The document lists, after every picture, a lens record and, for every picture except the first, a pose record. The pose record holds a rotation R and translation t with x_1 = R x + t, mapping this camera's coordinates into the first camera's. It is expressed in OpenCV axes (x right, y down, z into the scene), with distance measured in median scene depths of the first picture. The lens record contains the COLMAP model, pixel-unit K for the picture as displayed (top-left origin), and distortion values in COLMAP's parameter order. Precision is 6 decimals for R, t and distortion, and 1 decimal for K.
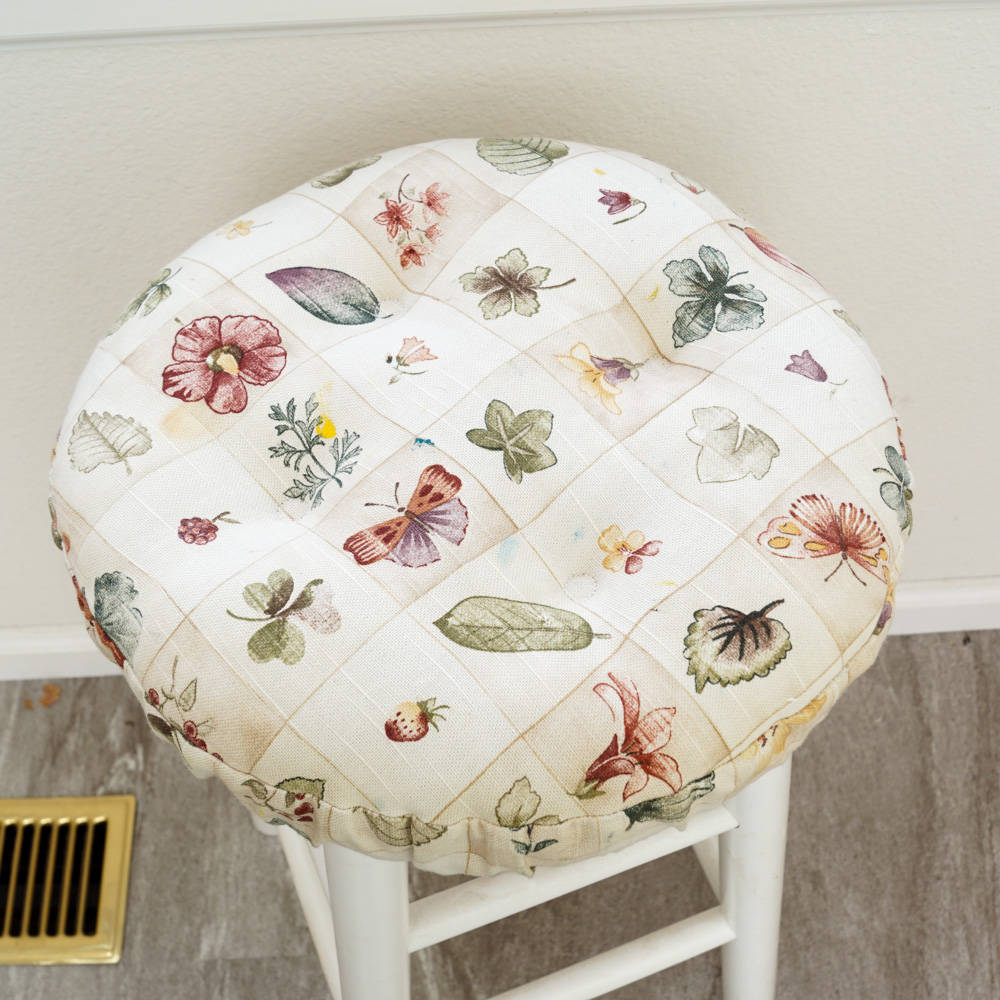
lens RADIAL K [[1463.6, 0, 493.3], [0, 1463.6, 504.7], [0, 0, 1]] dist [-0.063798, 0.000000]
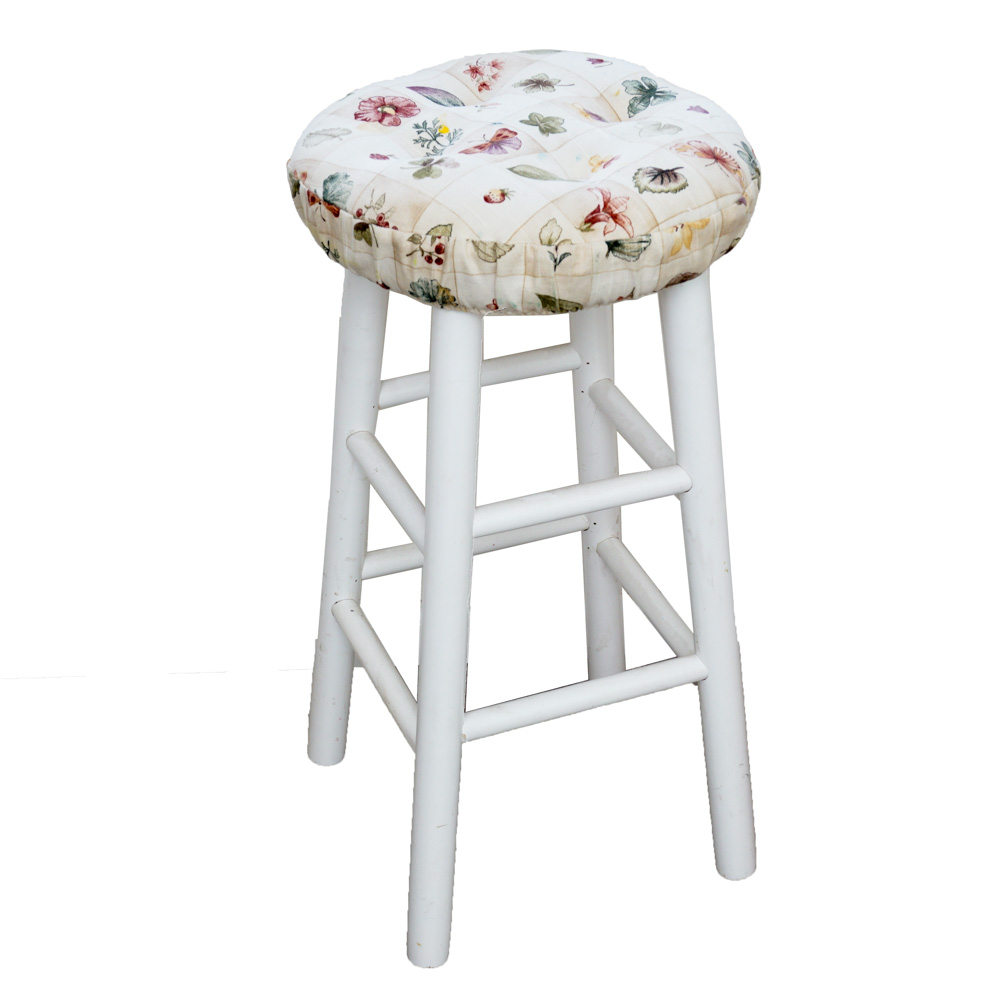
lens RADIAL K [[2073.4, 0, 499.5], [0, 2073.4, 497.6], [0, 0, 1]] dist [-0.004486, 0.000000]
pose [[0.999815, 0.003700, 0.018867, -0.090031], [0.004626, 0.906174, -0.422879, 1.488210], [-0.018662, 0.422888, 0.905990, -1.207152]]
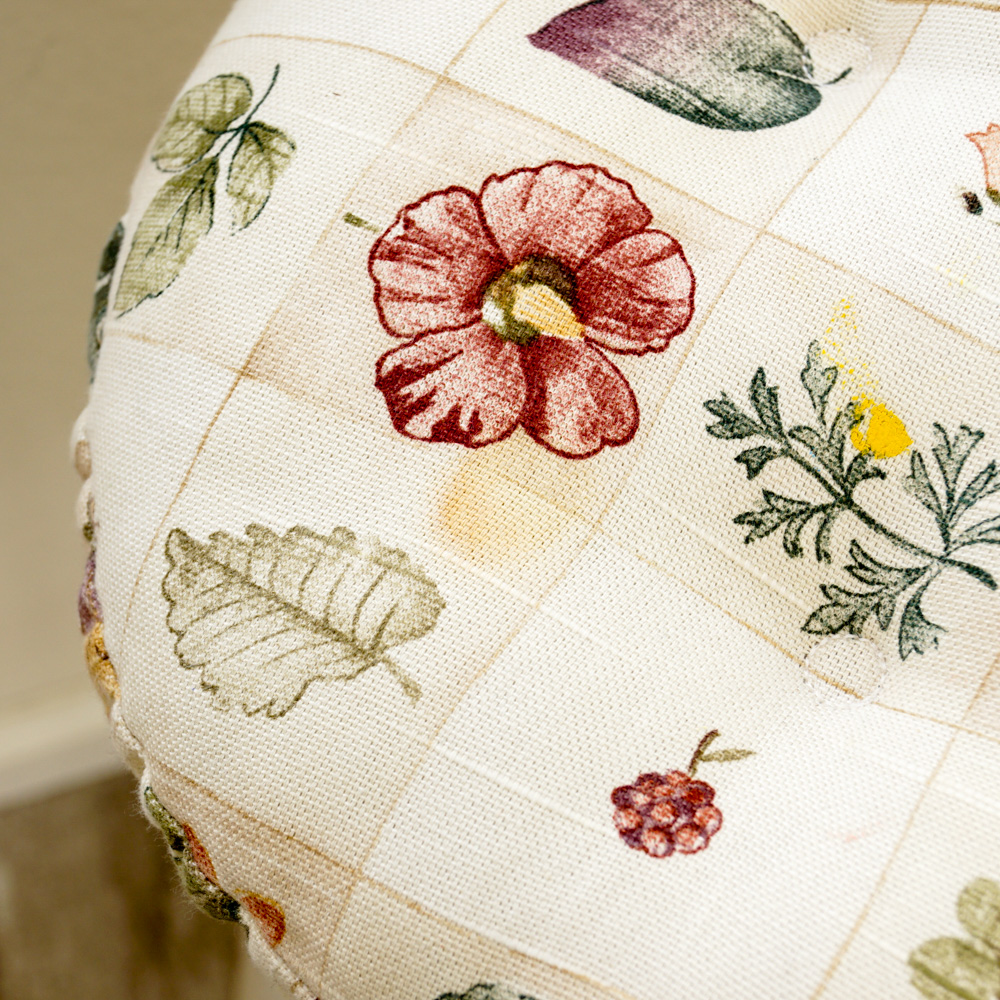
lens RADIAL K [[2335.5, 0, 497.8], [0, 2335.5, 499.7], [0, 0, 1]] dist [-0.013755, 0.000000]
pose [[0.961302, -0.242071, 0.131529, -0.283241], [0.222297, 0.963572, 0.148703, -0.141931], [-0.162734, -0.113710, 0.980096, 0.432724]]
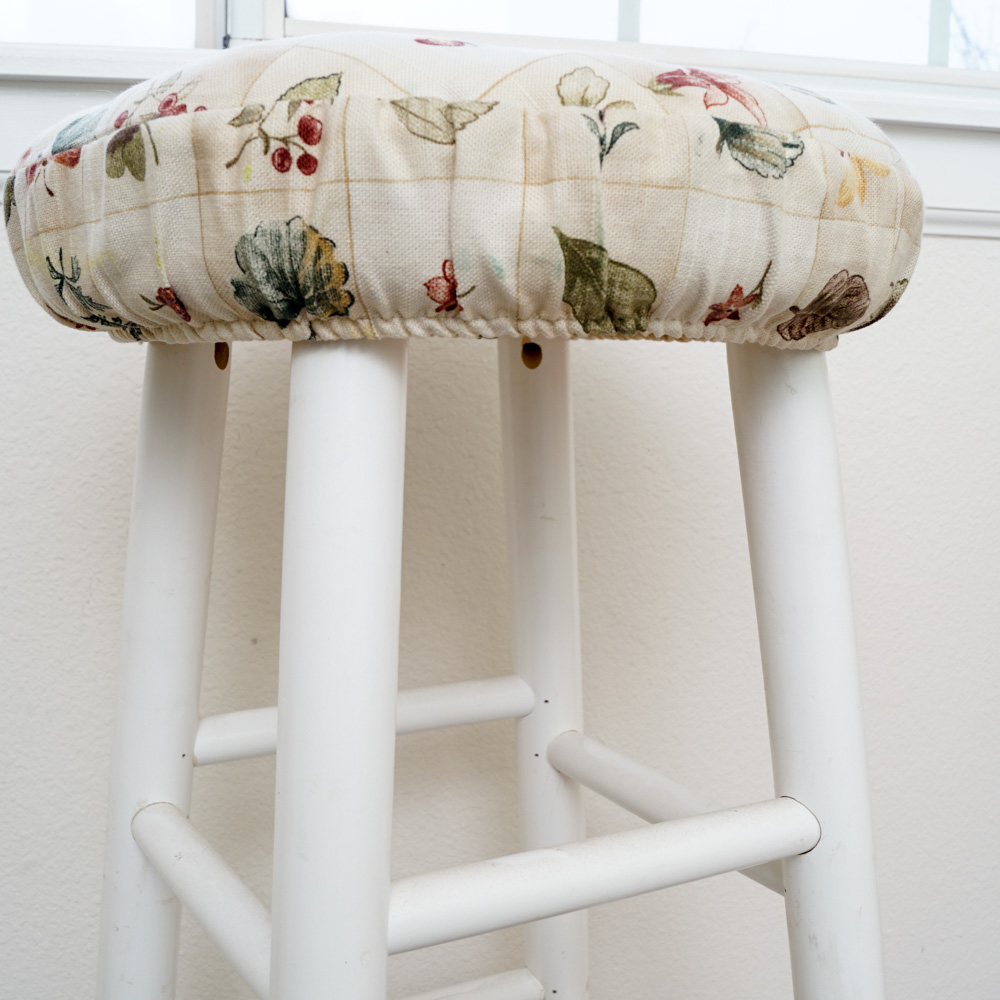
lens RADIAL K [[1242.6, 0, 491.0], [0, 1242.6, 507.4], [0, 0, 1]] dist [-0.074706, 0.000000]
pose [[0.990042, 0.002247, 0.140751, -0.112147], [0.107017, 0.637552, -0.762938, 0.753892], [-0.091451, 0.770404, 0.630963, 0.650919]]
